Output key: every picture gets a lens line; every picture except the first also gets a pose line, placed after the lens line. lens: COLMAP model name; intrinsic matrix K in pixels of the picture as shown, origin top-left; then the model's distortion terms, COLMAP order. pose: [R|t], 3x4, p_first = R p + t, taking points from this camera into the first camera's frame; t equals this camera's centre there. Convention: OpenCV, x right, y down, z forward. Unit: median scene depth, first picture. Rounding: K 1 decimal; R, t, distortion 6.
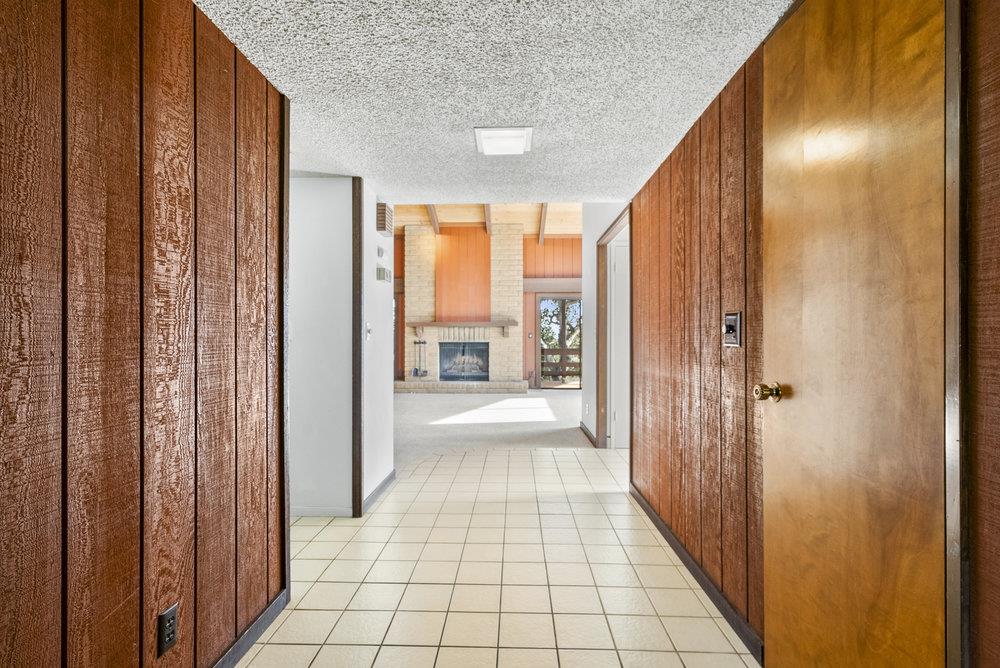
lens RADIAL K [[460.0, 0, 500.0], [0, 460.0, 334.0], [0, 0, 1]] dist [0.002538, 0.000747]
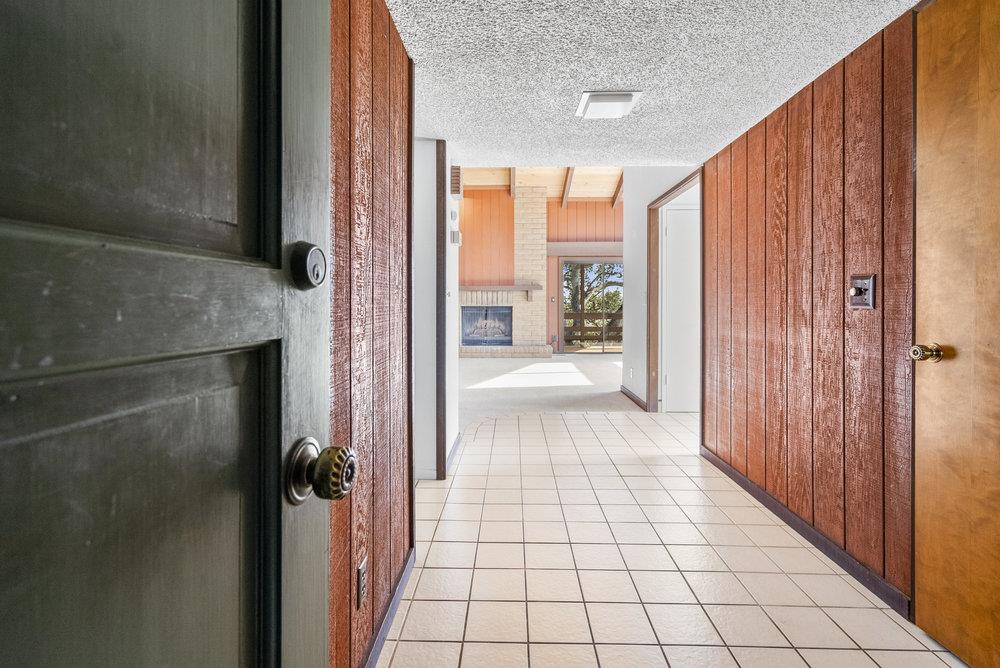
lens RADIAL K [[466.7, 0, 500.2], [0, 466.7, 300.7], [0, 0, 1]] dist [0.001461, 0.000088]
pose [[0.999980, 0.000999, 0.006186, -0.222067], [-0.001029, 0.999988, 0.004876, 0.003591], [-0.006181, -0.004882, 0.999969, -0.020444]]
